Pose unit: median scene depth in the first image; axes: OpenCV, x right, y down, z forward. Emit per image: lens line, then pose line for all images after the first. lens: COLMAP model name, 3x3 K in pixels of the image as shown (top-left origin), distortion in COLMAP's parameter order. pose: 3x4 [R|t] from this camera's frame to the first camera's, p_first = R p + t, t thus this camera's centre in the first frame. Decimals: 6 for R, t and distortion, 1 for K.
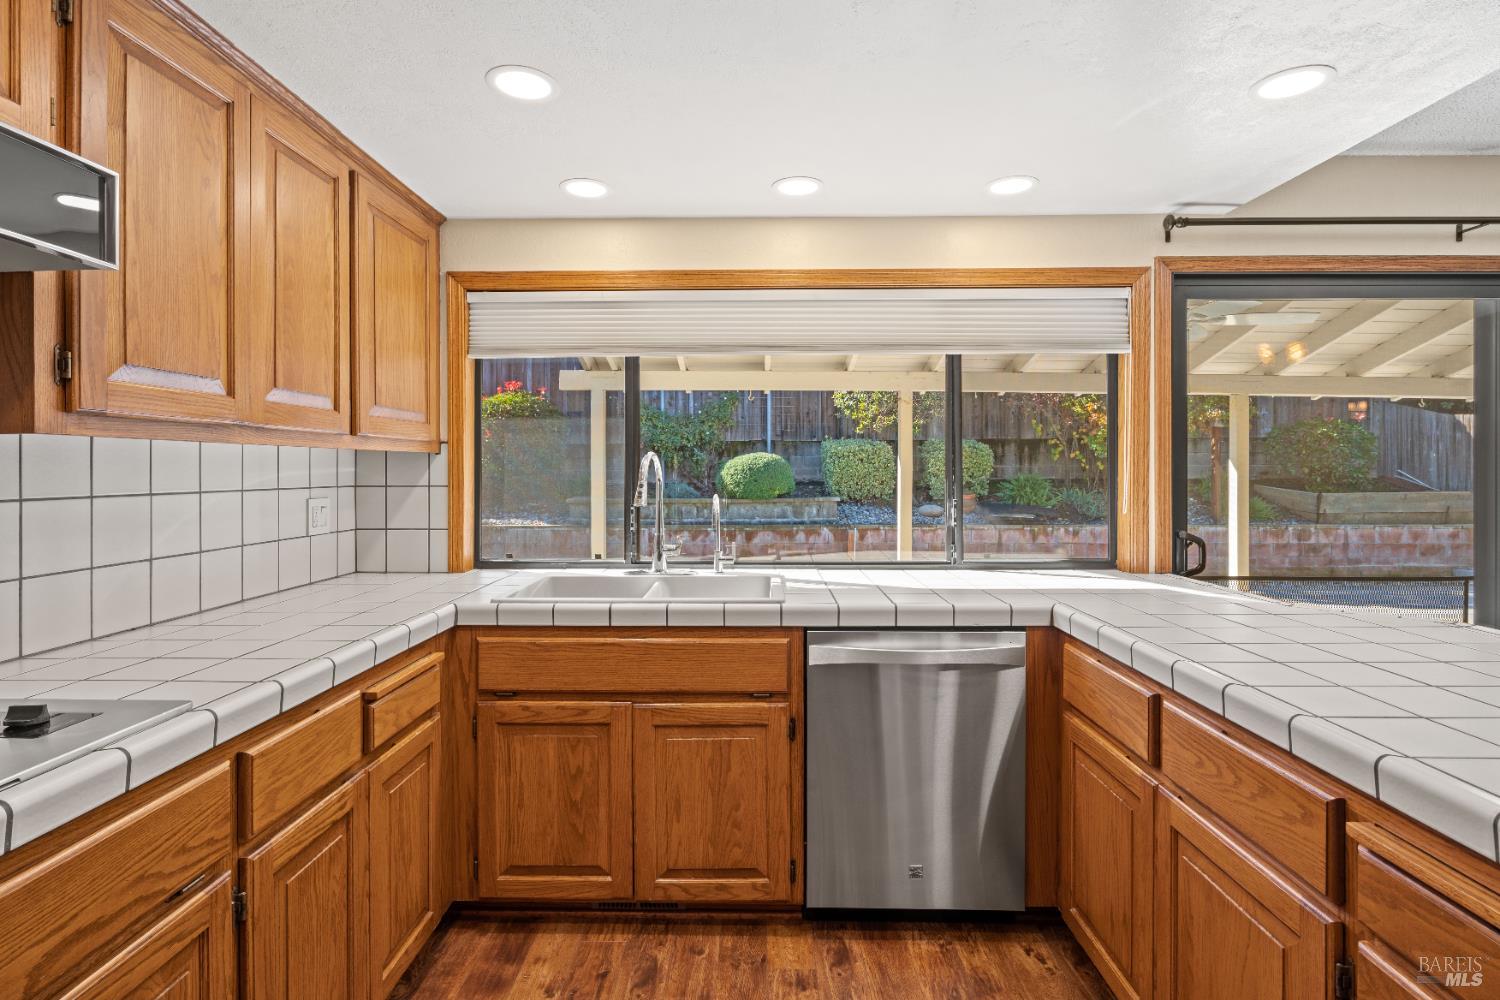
lens RADIAL K [[742.8, 0, 750.5], [0, 742.8, 469.0], [0, 0, 1]] dist [0.000915, -0.000059]
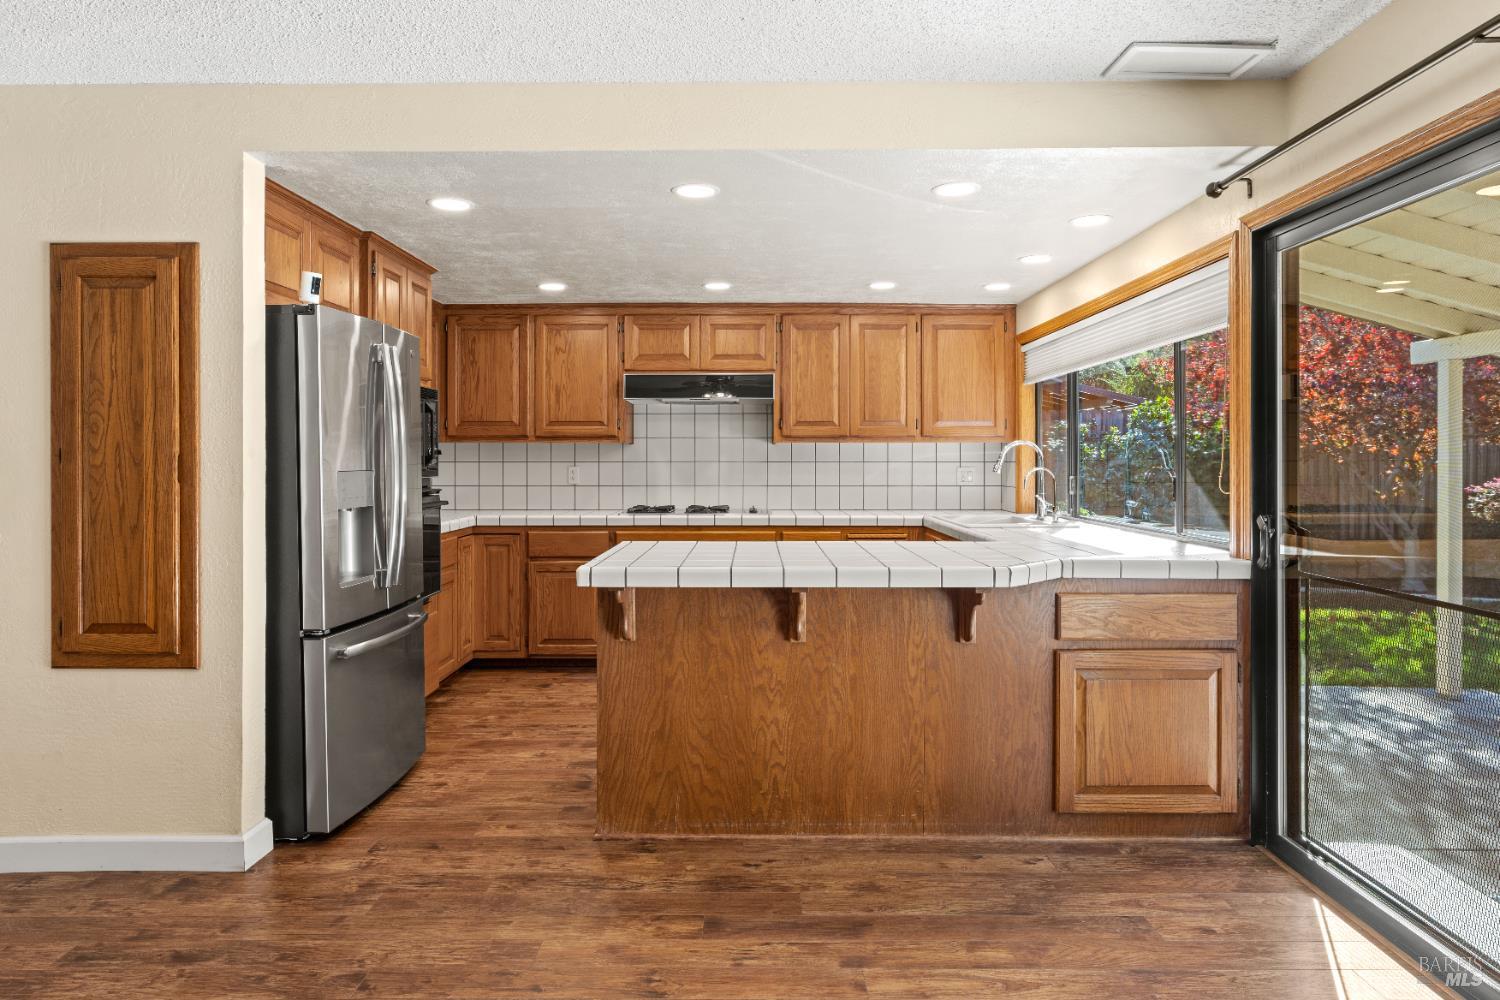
lens RADIAL K [[894.5, 0, 747.0], [0, 894.5, 465.2], [0, 0, 1]] dist [-0.014892, 0.008968]
pose [[-0.000092, 0.009889, -0.999951, 1.636866], [-0.001135, 0.999950, 0.009889, 0.010904], [0.999999, 0.001136, -0.000081, 0.383126]]
